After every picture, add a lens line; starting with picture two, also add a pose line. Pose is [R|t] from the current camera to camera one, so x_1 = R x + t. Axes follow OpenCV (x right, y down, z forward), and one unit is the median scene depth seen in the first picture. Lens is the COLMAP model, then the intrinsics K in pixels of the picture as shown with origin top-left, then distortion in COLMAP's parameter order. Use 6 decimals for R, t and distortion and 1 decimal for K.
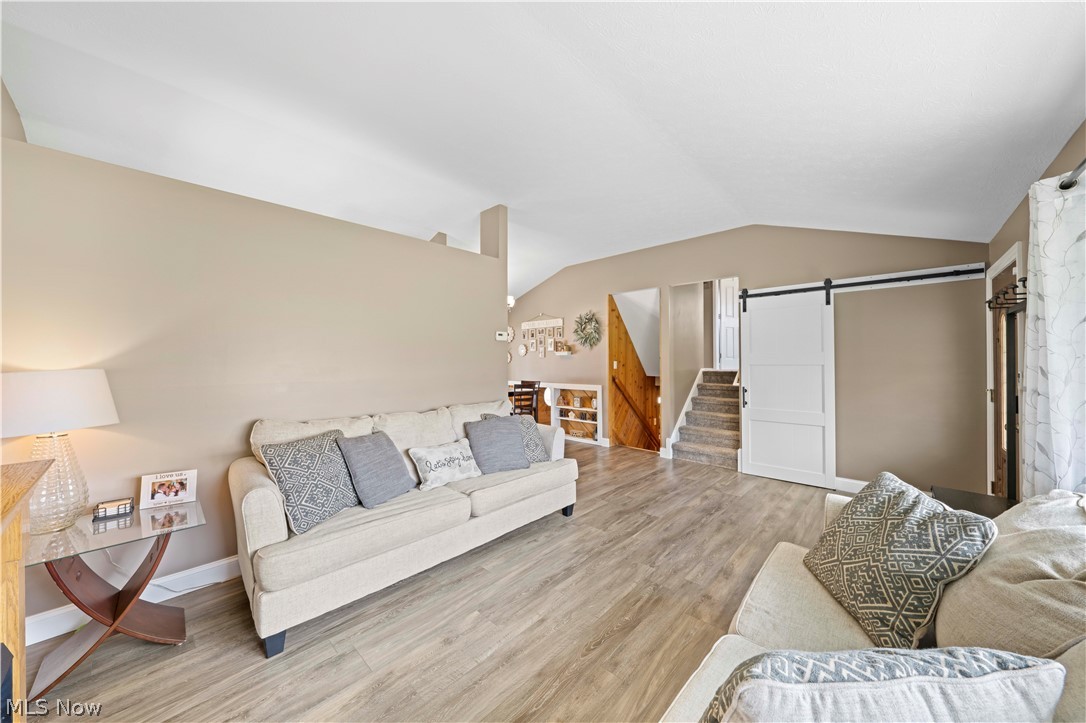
lens RADIAL K [[374.8, 0, 555.3], [0, 374.8, 359.3], [0, 0, 1]] dist [-0.000010, 0.000007]
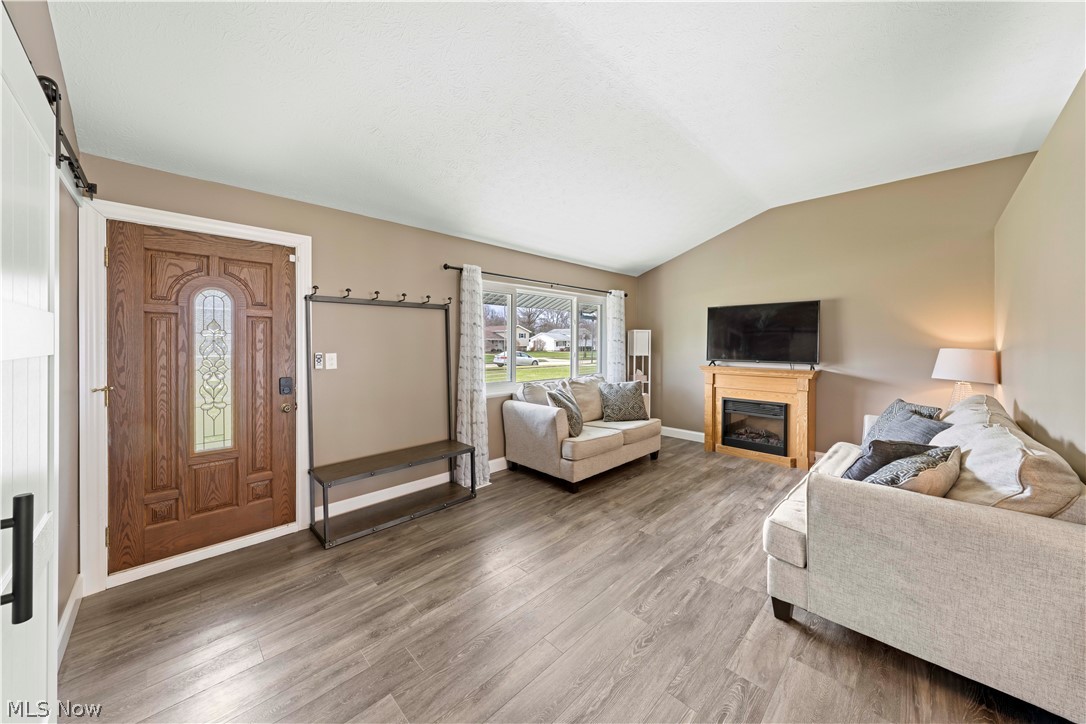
lens RADIAL K [[378.7, 0, 551.0], [0, 378.7, 347.0], [0, 0, 1]] dist [-0.000499, 0.000043]
pose [[-0.999155, -0.000399, 0.041098, 0.295316], [-0.000342, 0.999999, 0.001394, 0.007159], [-0.041098, 0.001379, -0.999154, 1.304735]]
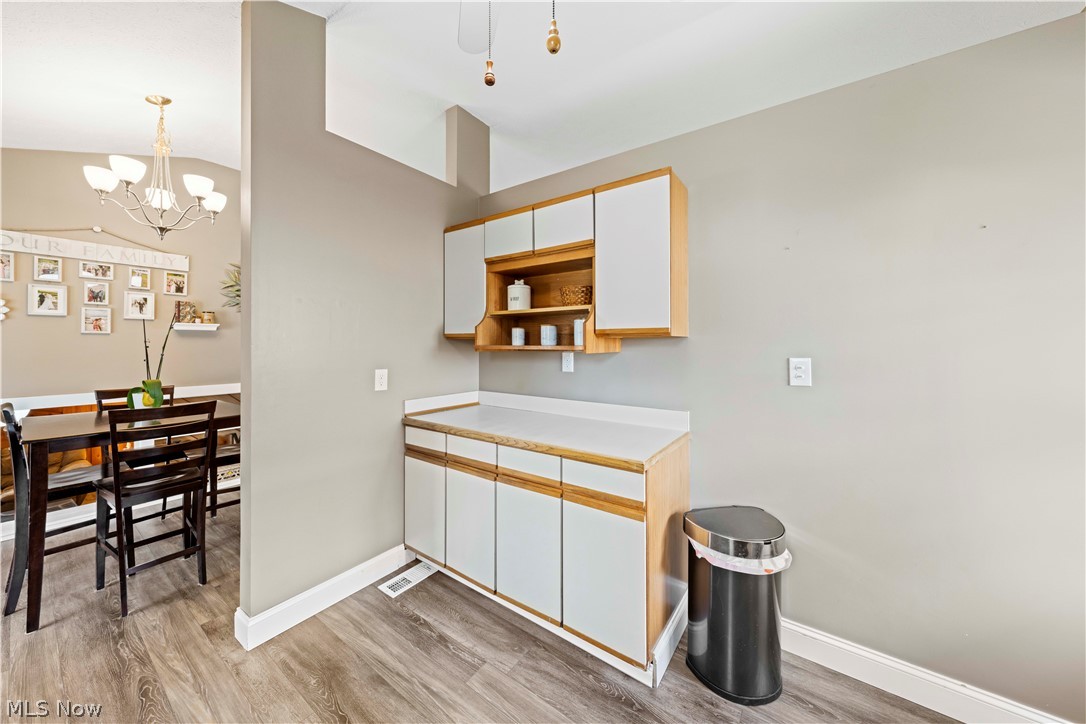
lens RADIAL K [[378.7, 0, 551.0], [0, 378.7, 347.0], [0, 0, 1]] dist [-0.000499, 0.000043]
pose [[-0.118396, -0.005531, 0.992951, -0.874870], [-0.010405, 0.999936, 0.004330, 0.006697], [-0.992912, -0.009819, -0.118446, 0.958974]]
